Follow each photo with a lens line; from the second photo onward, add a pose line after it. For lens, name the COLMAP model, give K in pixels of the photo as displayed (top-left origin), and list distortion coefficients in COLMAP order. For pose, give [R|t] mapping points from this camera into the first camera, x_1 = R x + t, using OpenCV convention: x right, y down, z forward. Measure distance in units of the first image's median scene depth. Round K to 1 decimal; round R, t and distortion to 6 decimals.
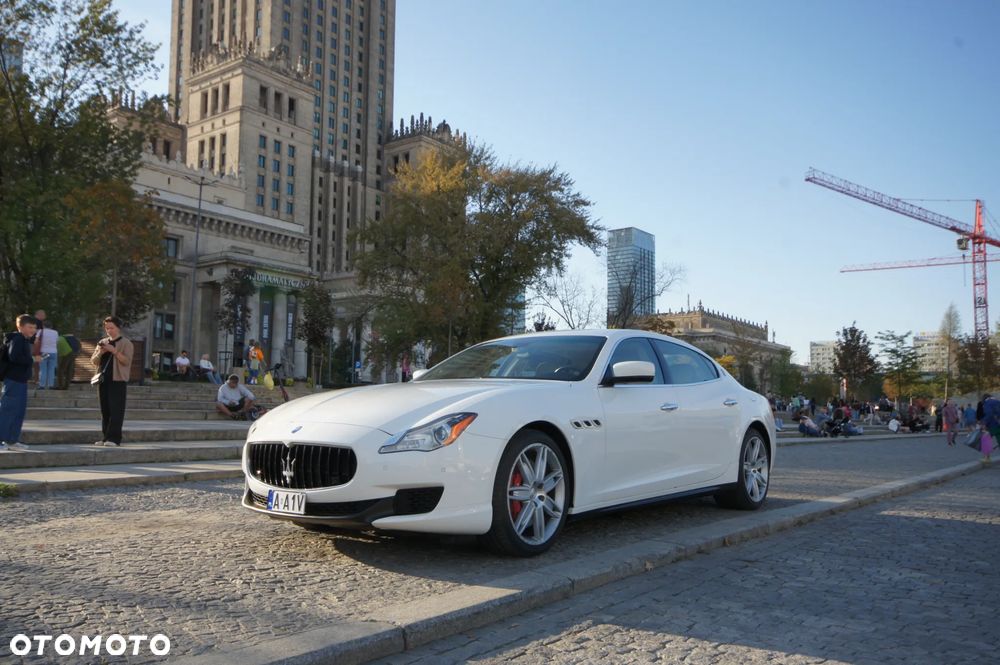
lens RADIAL K [[821.2, 0, 500.0], [0, 821.2, 332.5], [0, 0, 1]] dist [0.041033, 0.003236]
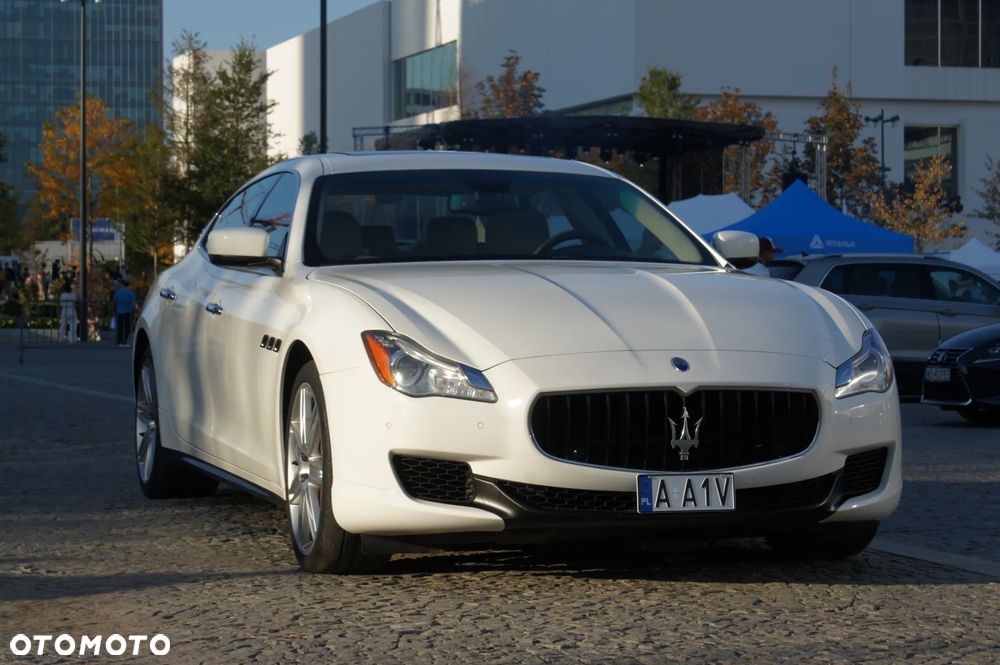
lens RADIAL K [[2610.4, 0, 500.0], [0, 2610.4, 332.5], [0, 0, 1]] dist [0.039793, 0.244945]
pose [[0.588759, -0.019939, 0.808062, -1.744486], [-0.075952, 0.993908, 0.079864, -0.033066], [-0.804732, -0.108395, 0.583658, 0.085523]]
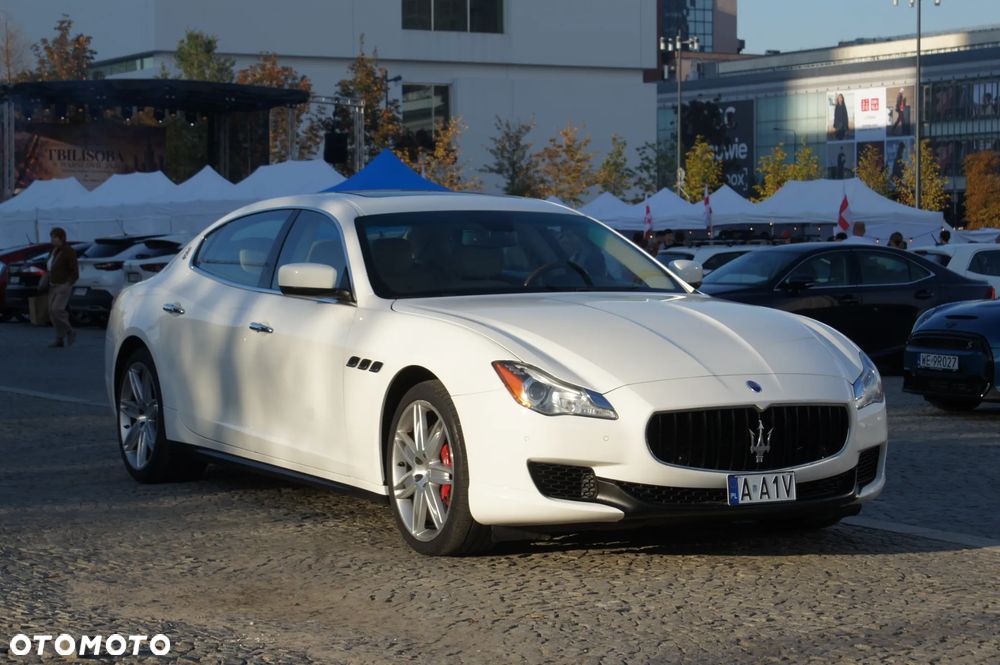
lens RADIAL K [[2425.5, 0, 500.0], [0, 2425.5, 332.5], [0, 0, 1]] dist [0.021707, 0.206726]
pose [[0.410801, -0.046510, 0.910538, -2.222710], [-0.085828, 0.992290, 0.089408, -0.092506], [-0.907676, -0.114879, 0.403642, 0.379644]]
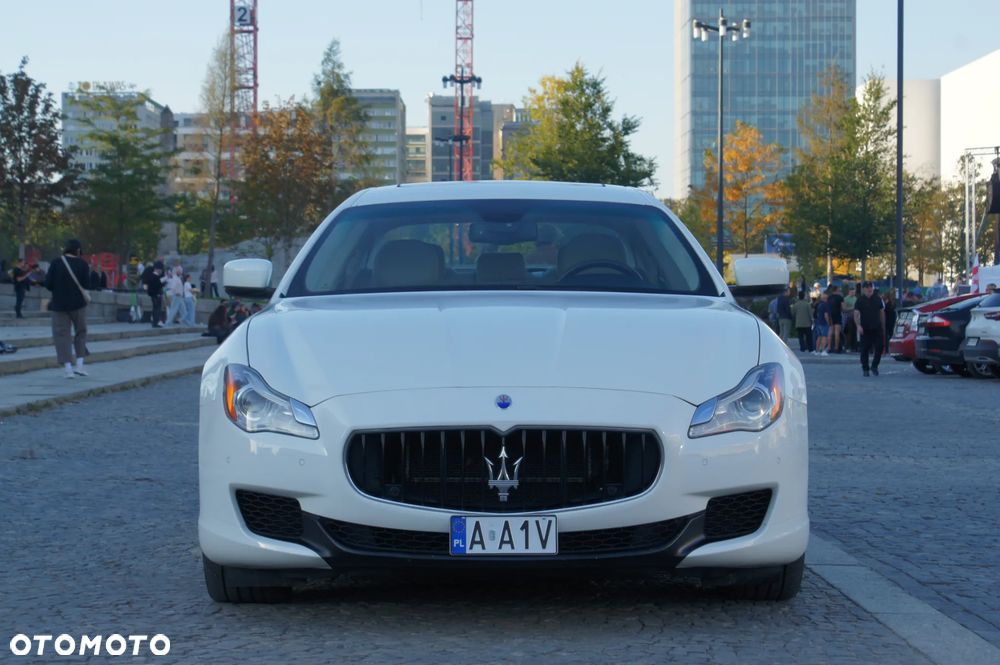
lens RADIAL K [[2336.4, 0, 500.0], [0, 2336.4, 332.5], [0, 0, 1]] dist [0.038781, 0.165474]
pose [[0.790982, -0.017851, 0.611579, -1.188613], [-0.052959, 0.993825, 0.097503, -0.075309], [-0.609543, -0.109511, 0.785152, -0.184373]]
